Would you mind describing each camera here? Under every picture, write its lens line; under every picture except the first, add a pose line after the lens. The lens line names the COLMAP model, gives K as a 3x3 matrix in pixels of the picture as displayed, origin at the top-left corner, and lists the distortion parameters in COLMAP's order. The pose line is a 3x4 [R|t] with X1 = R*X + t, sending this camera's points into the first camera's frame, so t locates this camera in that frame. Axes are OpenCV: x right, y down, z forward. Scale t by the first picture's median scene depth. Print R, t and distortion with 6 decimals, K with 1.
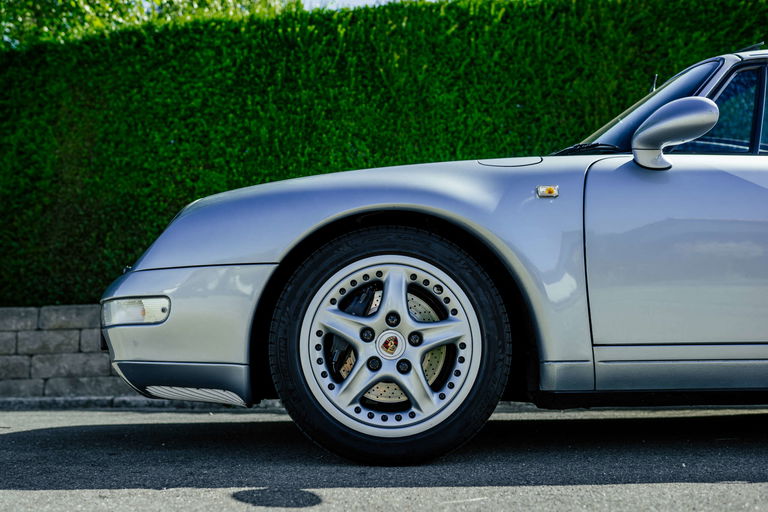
lens RADIAL K [[757.5, 0, 376.2], [0, 757.5, 256.1], [0, 0, 1]] dist [-0.062045, 0.091189]
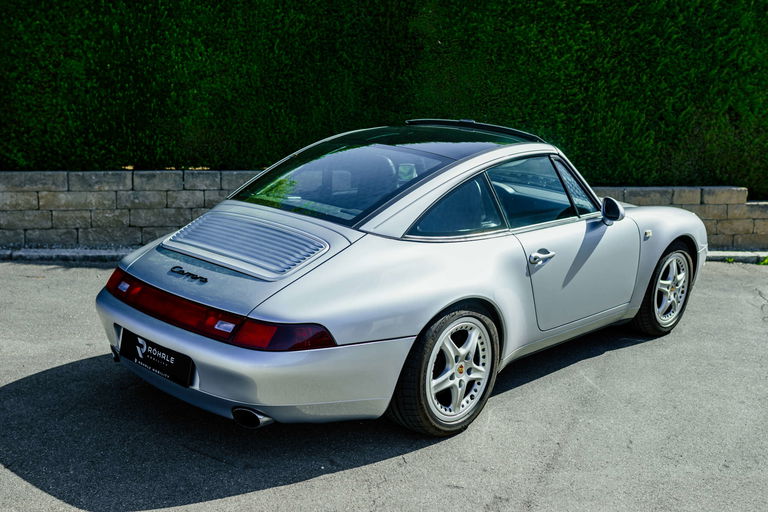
lens RADIAL K [[873.3, 0, 385.6], [0, 873.3, 225.8], [0, 0, 1]] dist [-0.056141, 0.074789]
pose [[0.968597, 0.011535, 0.248368, -0.070241], [-0.090836, 0.946289, 0.310299, -0.326302], [-0.231448, -0.323116, 0.917621, -0.460386]]
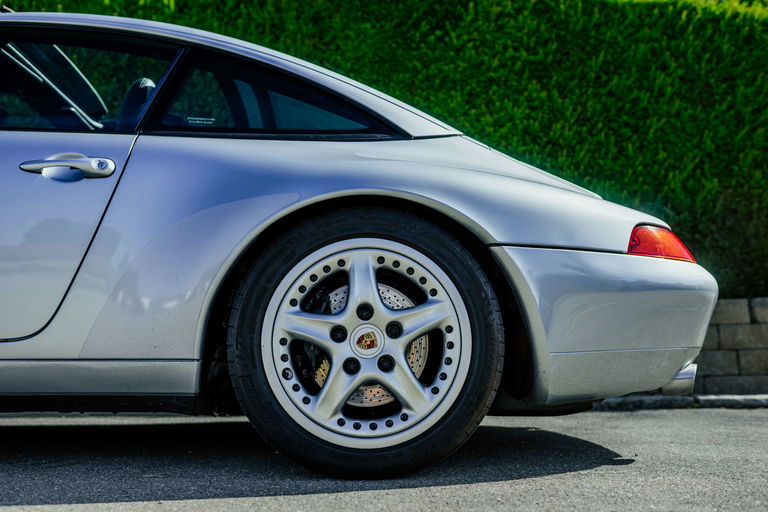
lens RADIAL K [[747.8, 0, 385.2], [0, 747.8, 256.8], [0, 0, 1]] dist [-0.058851, 0.083528]
pose [[0.999564, 0.006681, 0.028770, 0.440533], [-0.006518, 0.999962, -0.005756, 0.006690], [-0.028807, 0.005566, 0.999569, 0.047969]]
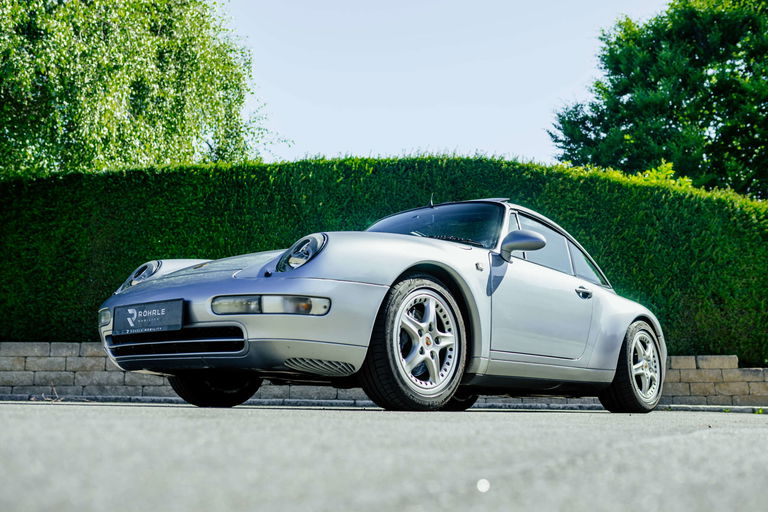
lens RADIAL K [[817.2, 0, 397.9], [0, 817.2, 236.2], [0, 0, 1]] dist [-0.062570, 0.094208]
pose [[0.991359, 0.048145, 0.122024, 0.015160], [-0.039658, 0.996684, -0.071056, -0.060633], [-0.125041, 0.065603, 0.989980, -0.791889]]
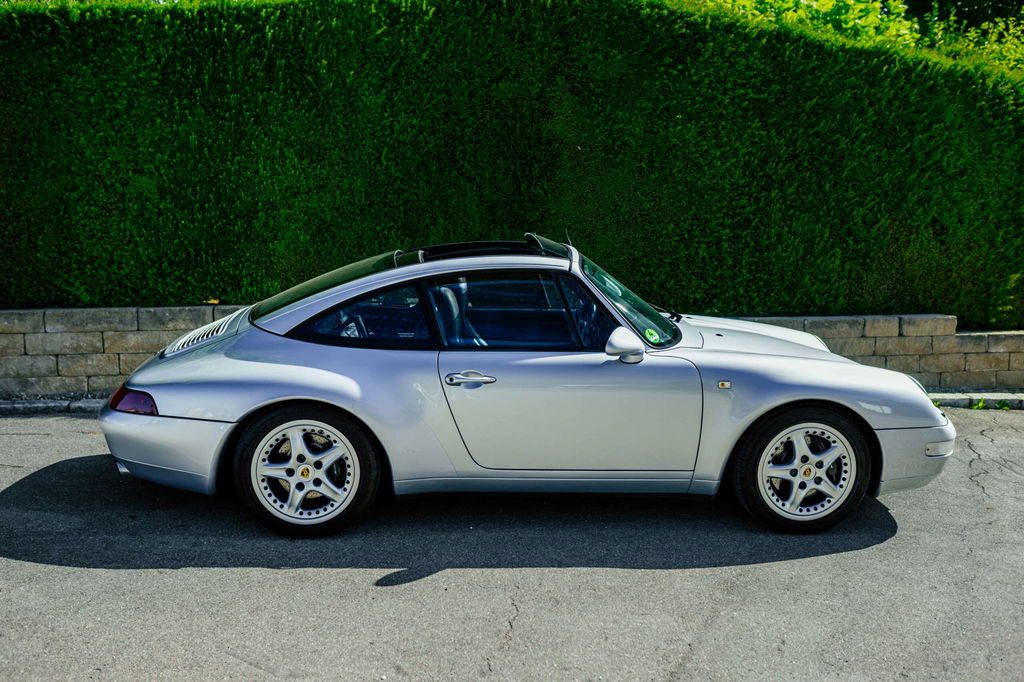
lens RADIAL K [[997.1, 0, 513.7], [0, 997.1, 342.1], [0, 0, 1]] dist [-0.058851, 0.083528]
pose [[0.979269, 0.004949, 0.202504, 0.006856], [-0.065737, 0.953359, 0.294594, -0.318241], [-0.191601, -0.301799, 0.933920, -0.414701]]
